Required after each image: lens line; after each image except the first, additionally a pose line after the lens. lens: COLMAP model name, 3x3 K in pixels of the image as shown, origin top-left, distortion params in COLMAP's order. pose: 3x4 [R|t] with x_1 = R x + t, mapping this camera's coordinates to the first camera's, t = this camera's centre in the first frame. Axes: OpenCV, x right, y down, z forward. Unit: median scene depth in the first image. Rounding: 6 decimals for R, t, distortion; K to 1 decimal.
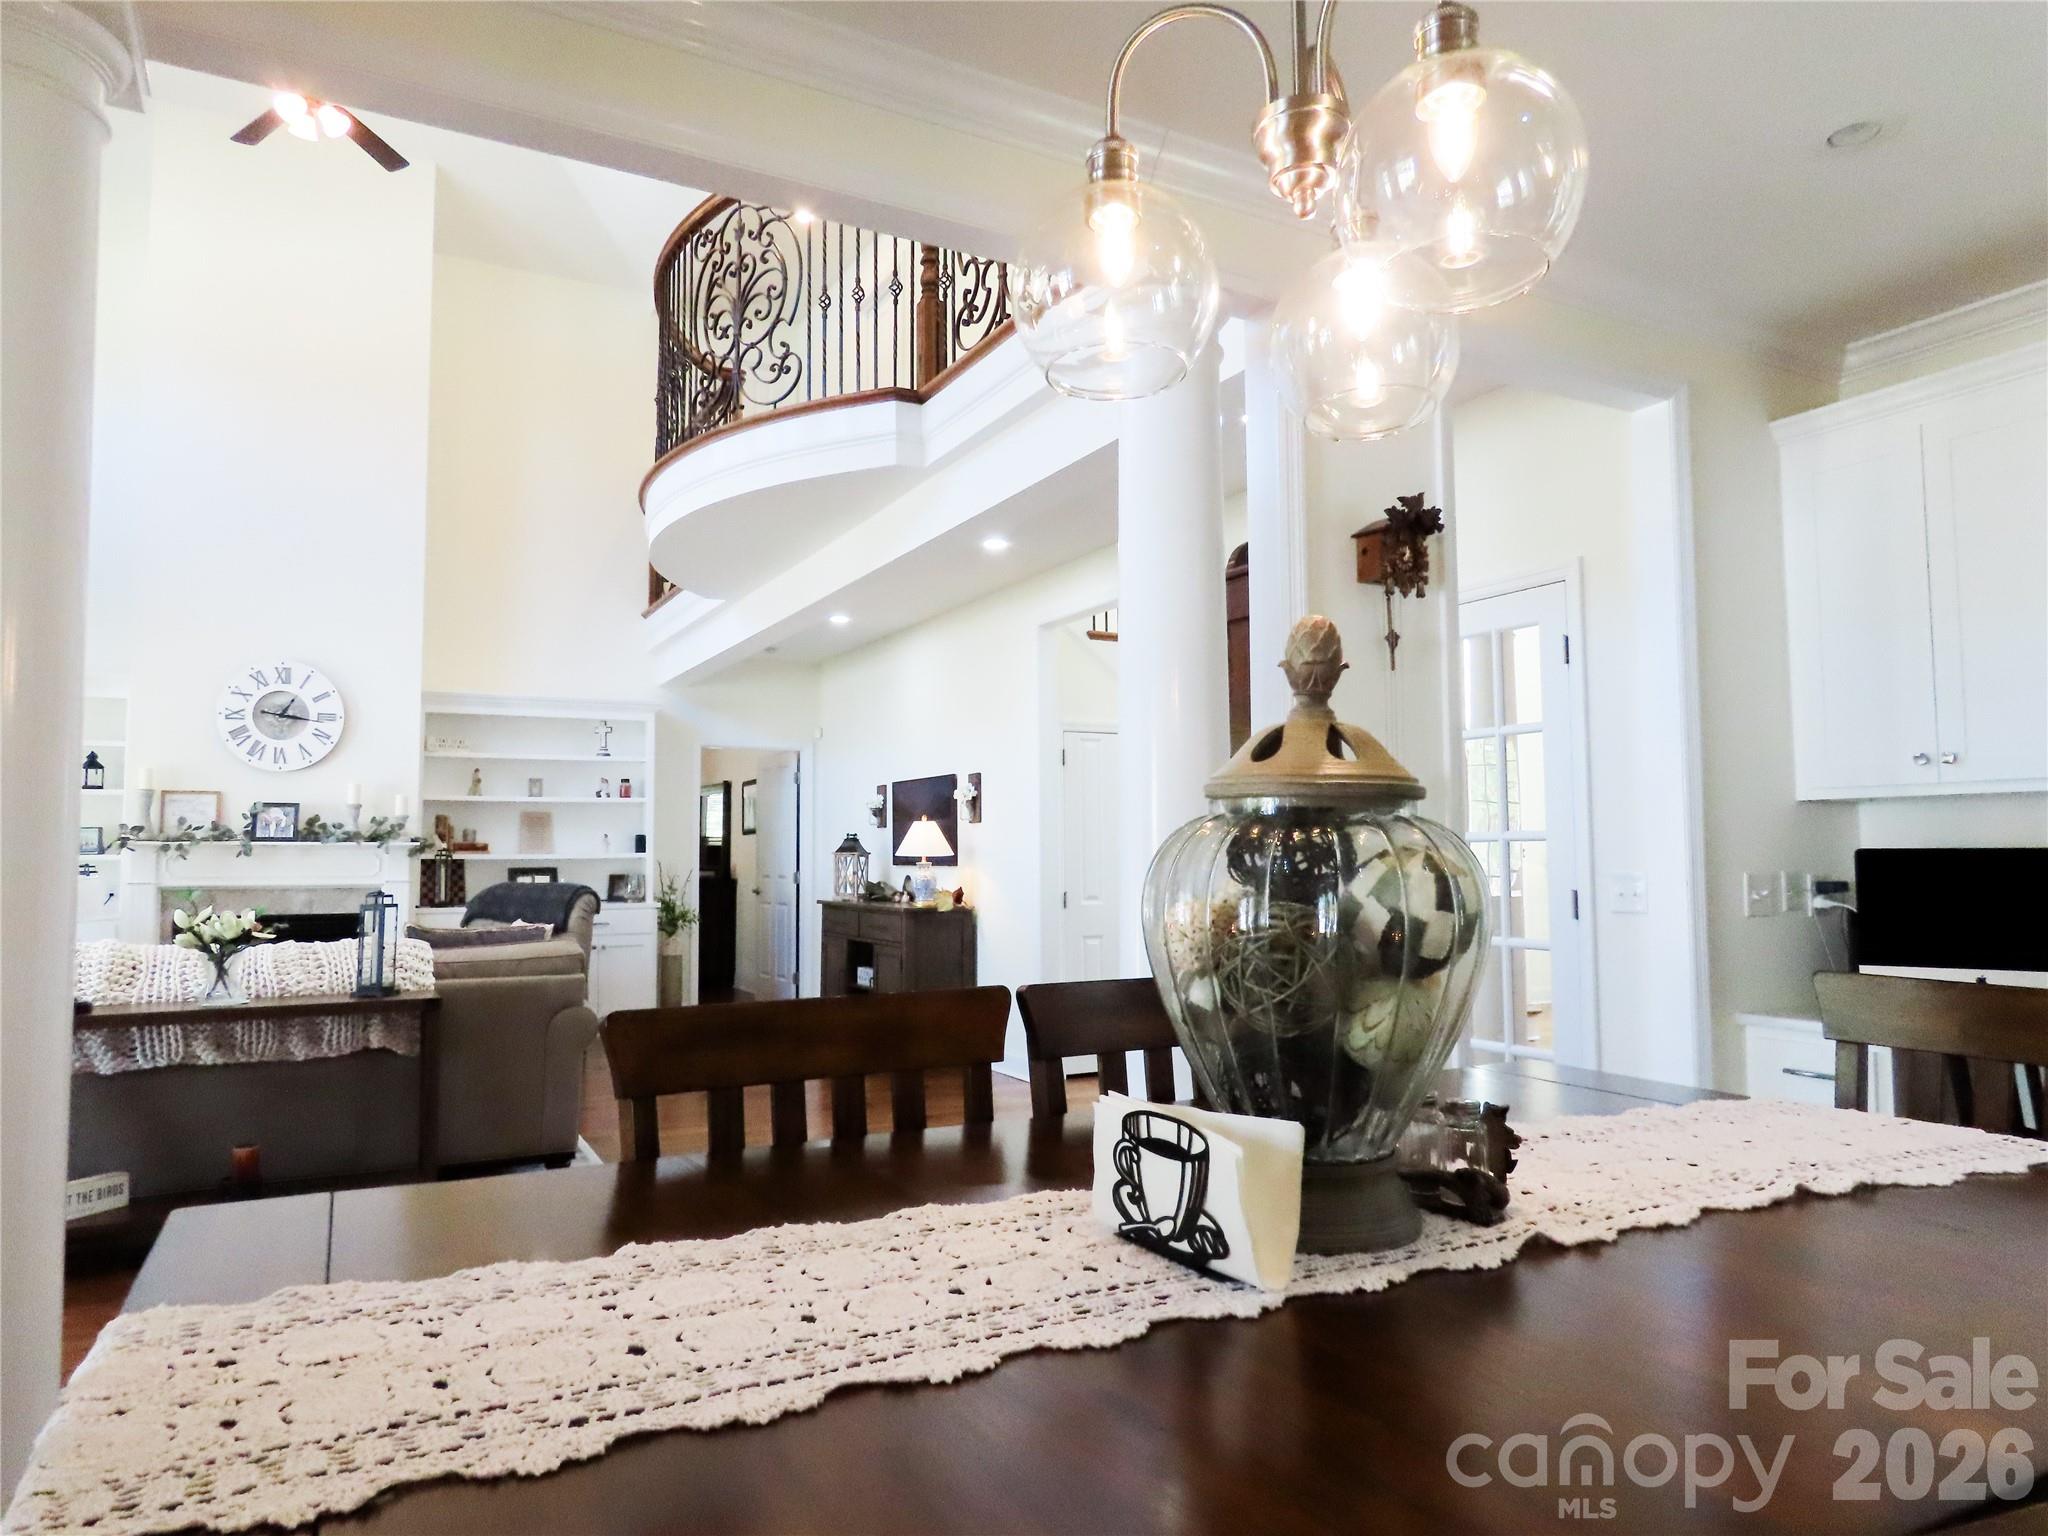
lens RADIAL K [[1289.7, 0, 1024.0], [0, 1289.7, 768.0], [0, 0, 1]] dist [-0.002085, -0.001962]
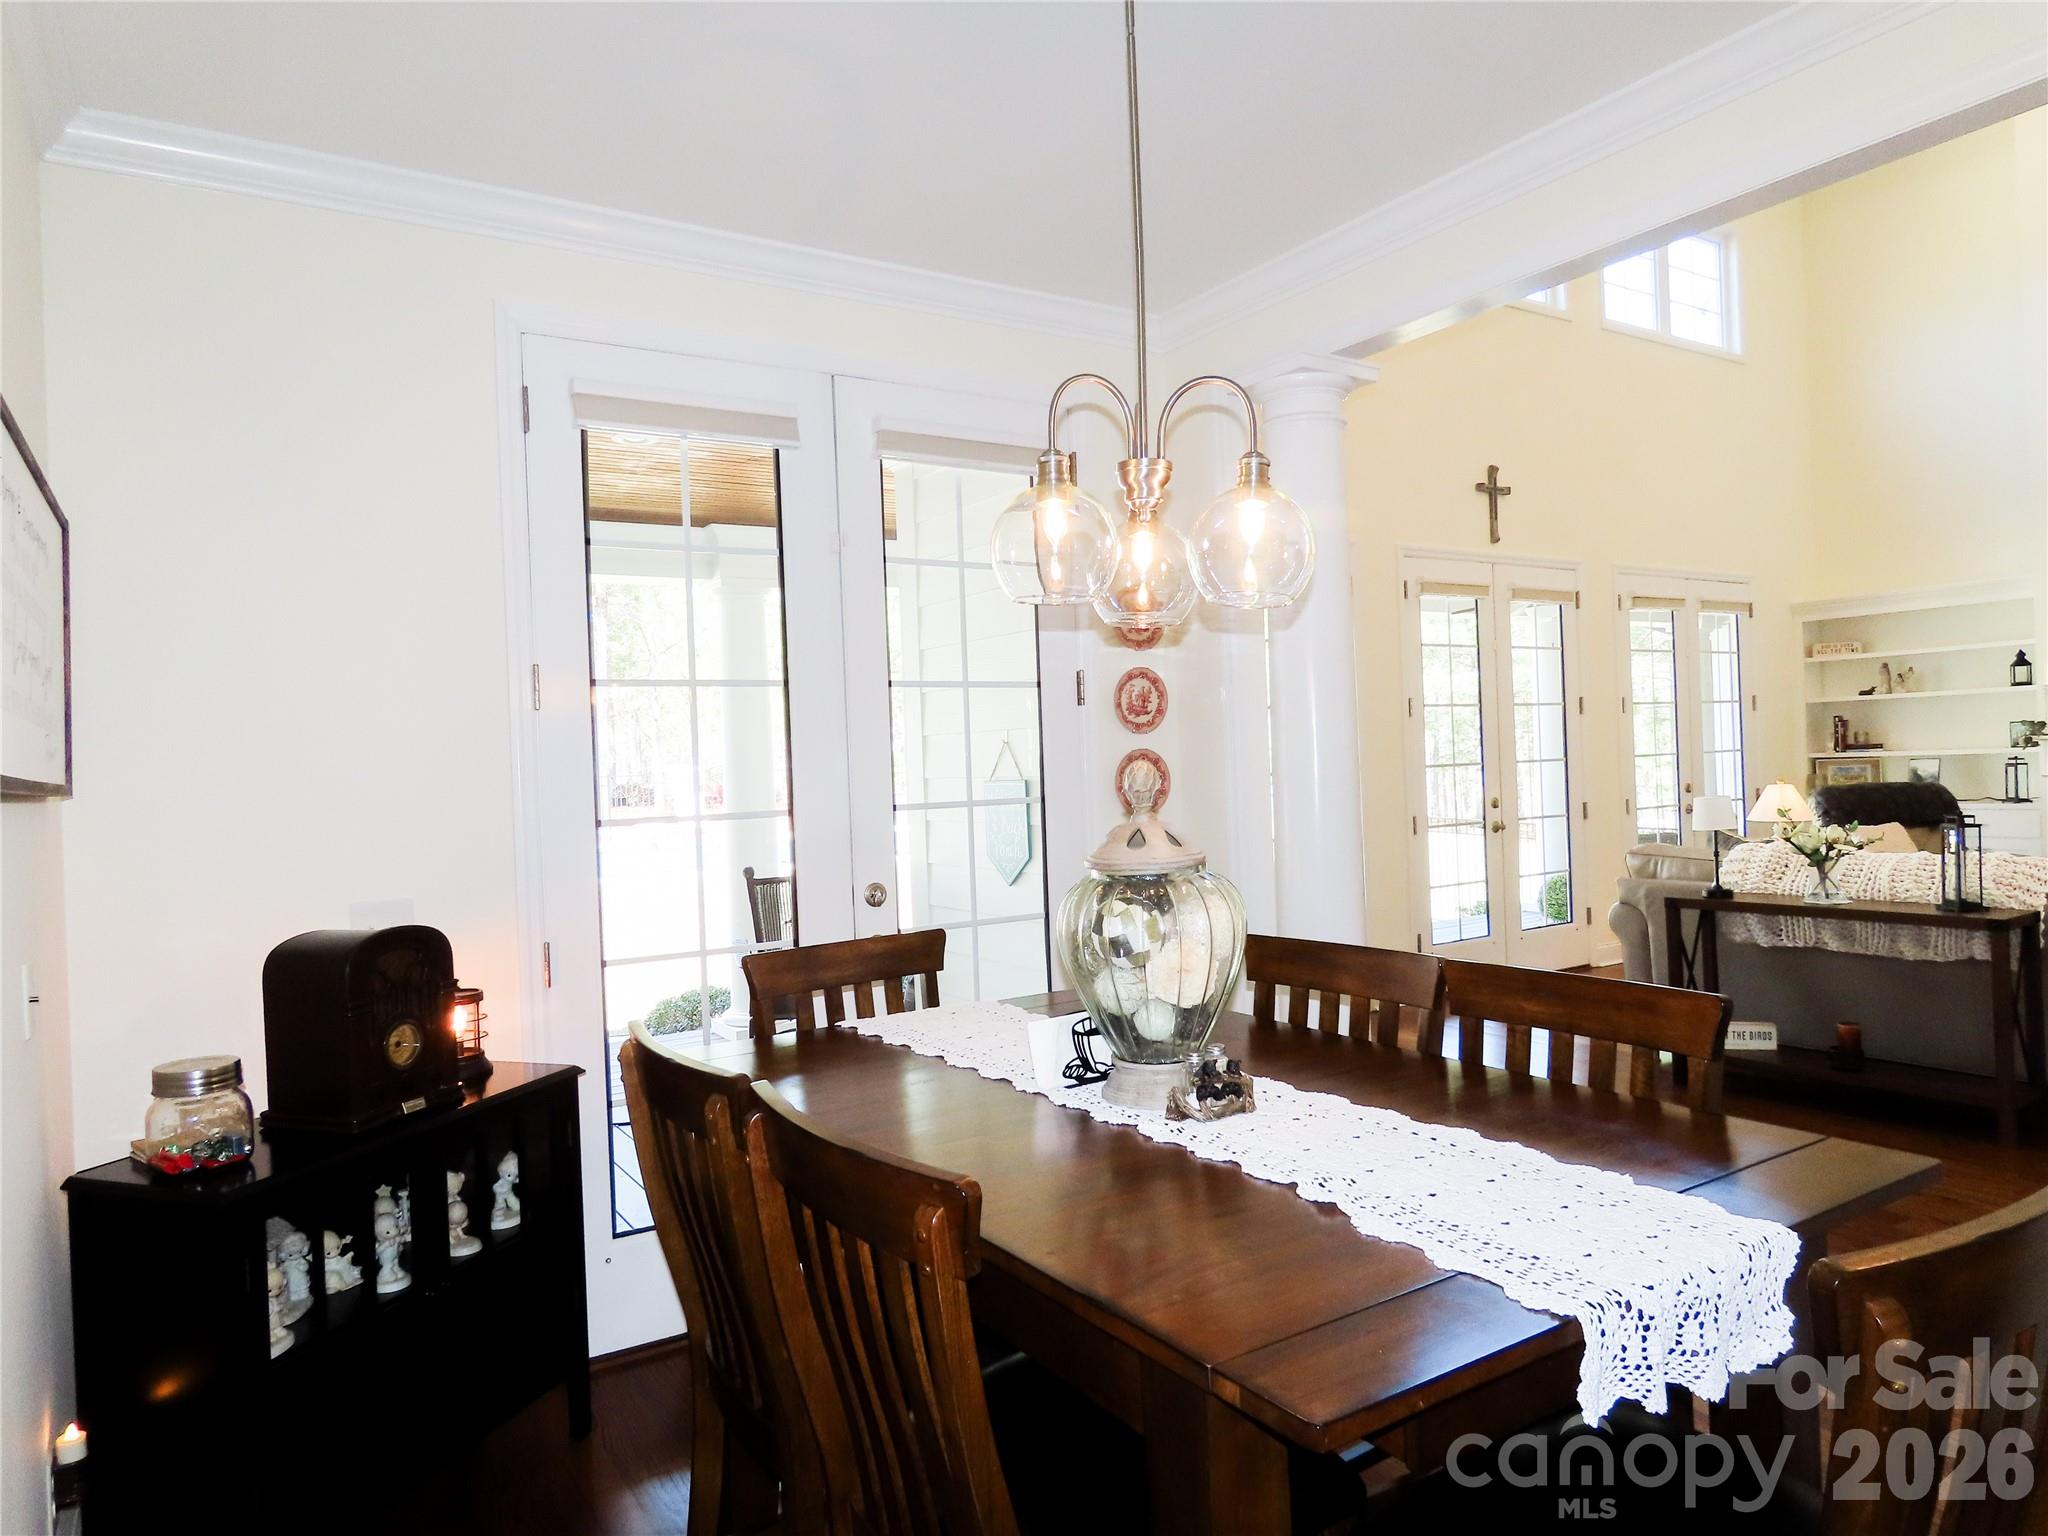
lens RADIAL K [[1289.7, 0, 1024.0], [0, 1289.7, 768.0], [0, 0, 1]] dist [-0.002085, -0.001962]
pose [[0.097466, 0.006043, -0.995220, 0.247738], [0.105699, 0.994263, 0.016389, -0.020069], [0.989610, -0.106791, 0.096268, 0.077617]]
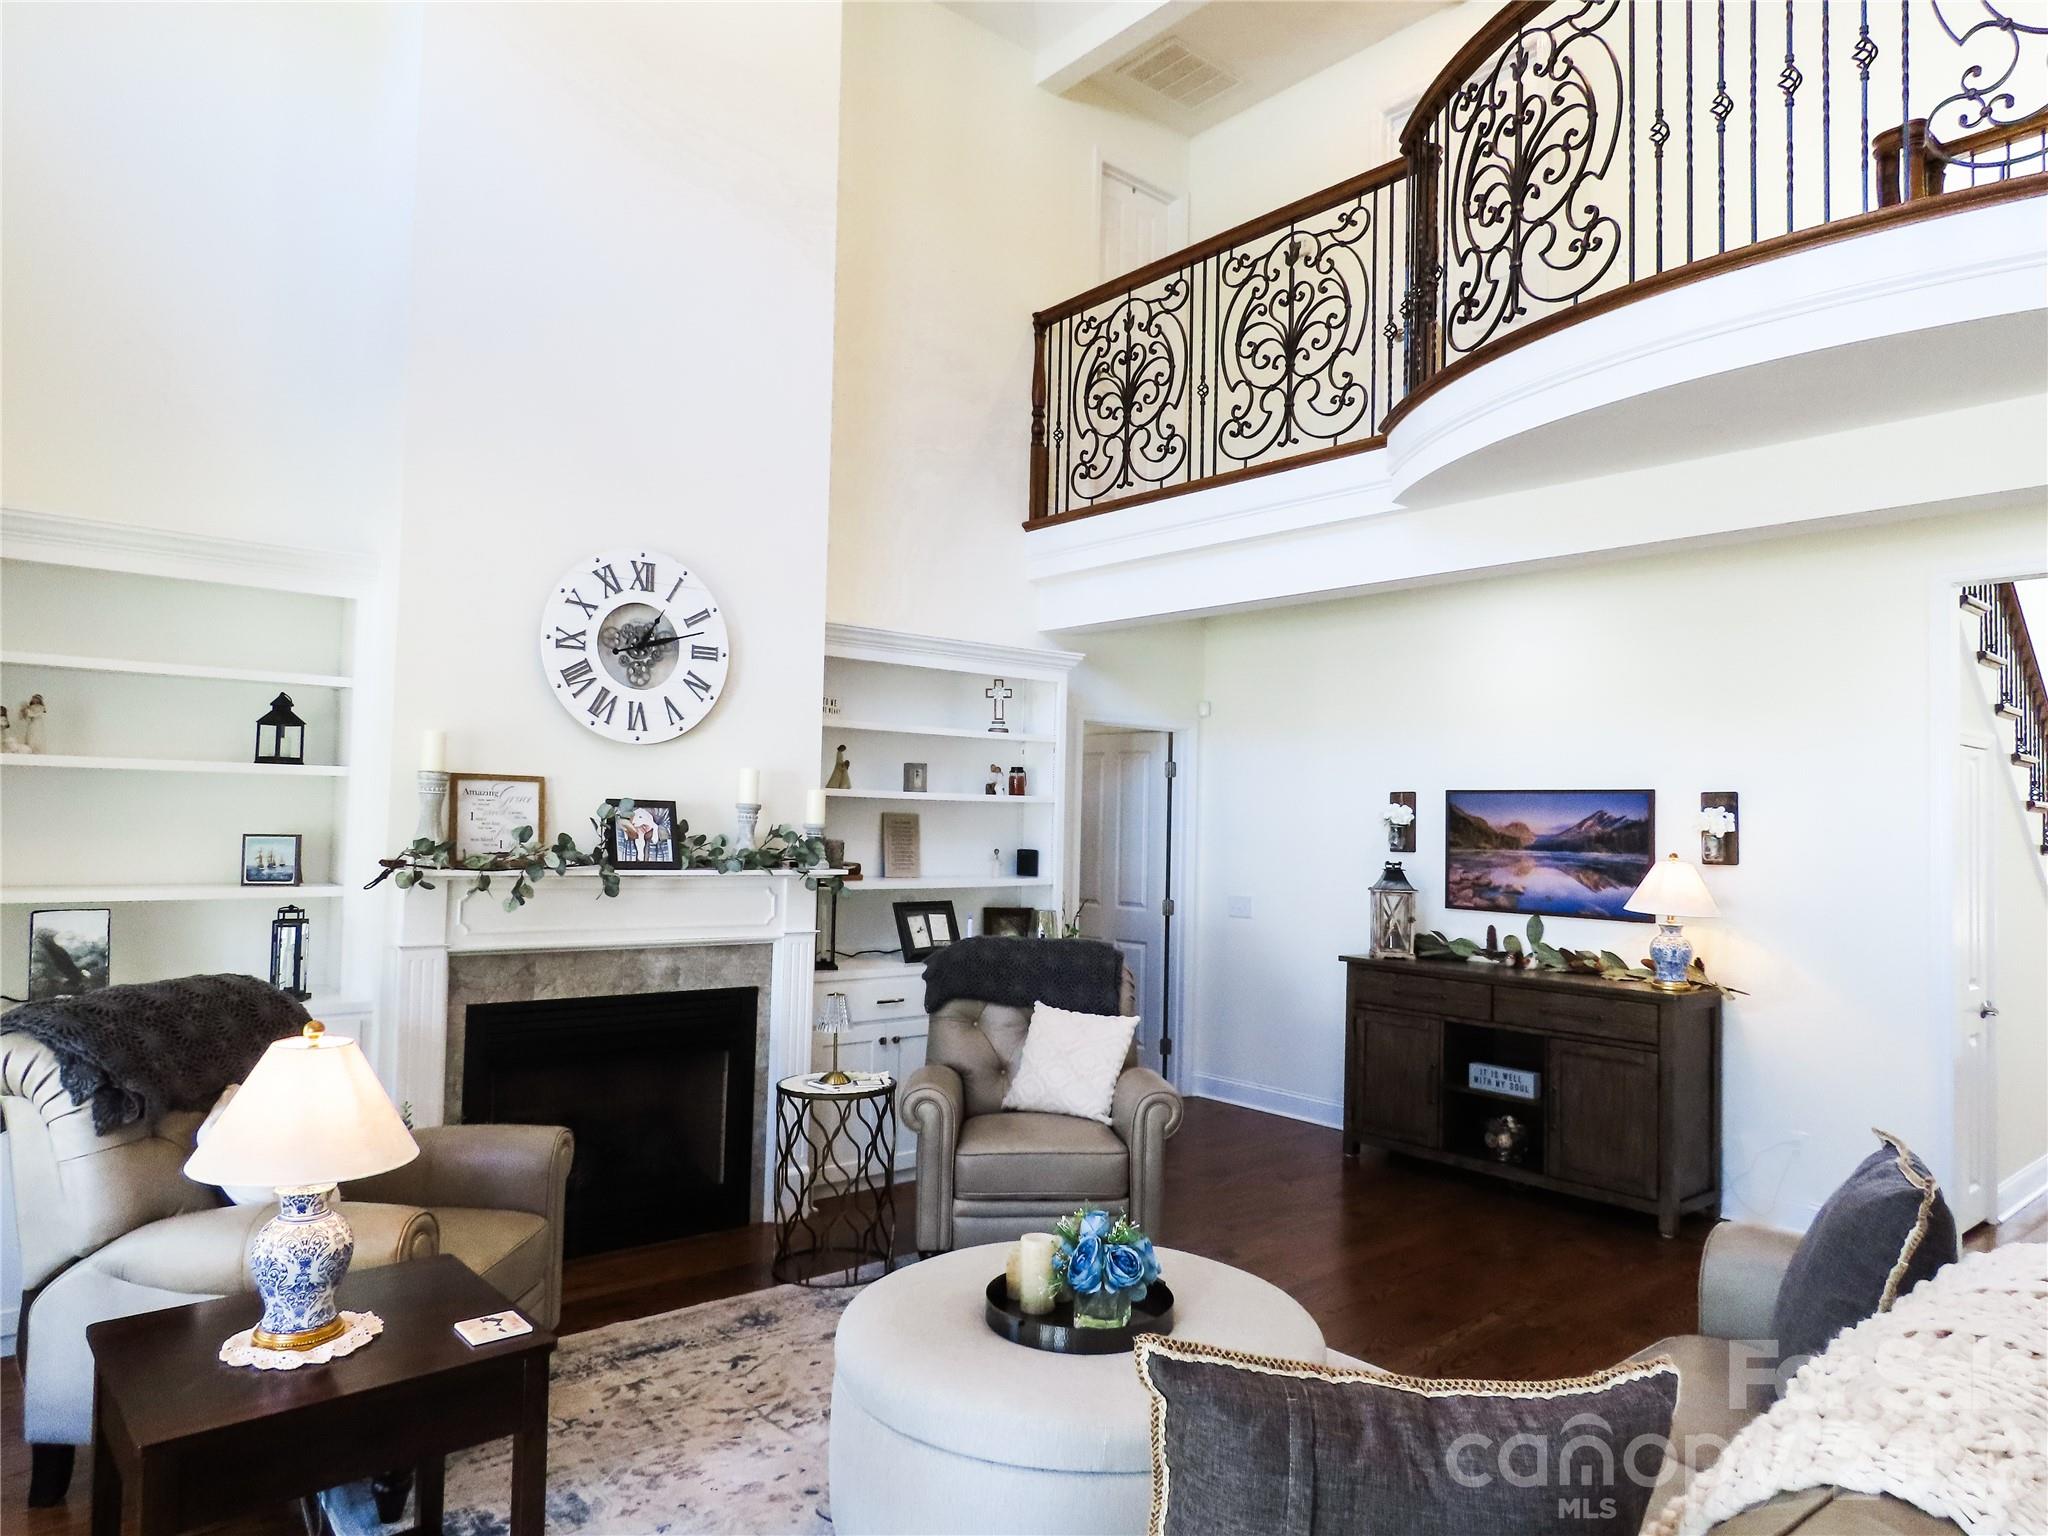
lens RADIAL K [[1289.7, 0, 1024.0], [0, 1289.7, 768.0], [0, 0, 1]] dist [-0.002085, -0.001962]
pose [[0.974186, 0.036287, 0.222813, -0.537031], [-0.041991, 0.998899, 0.020918, -0.005923], [-0.221809, -0.029735, 0.974637, 0.404270]]
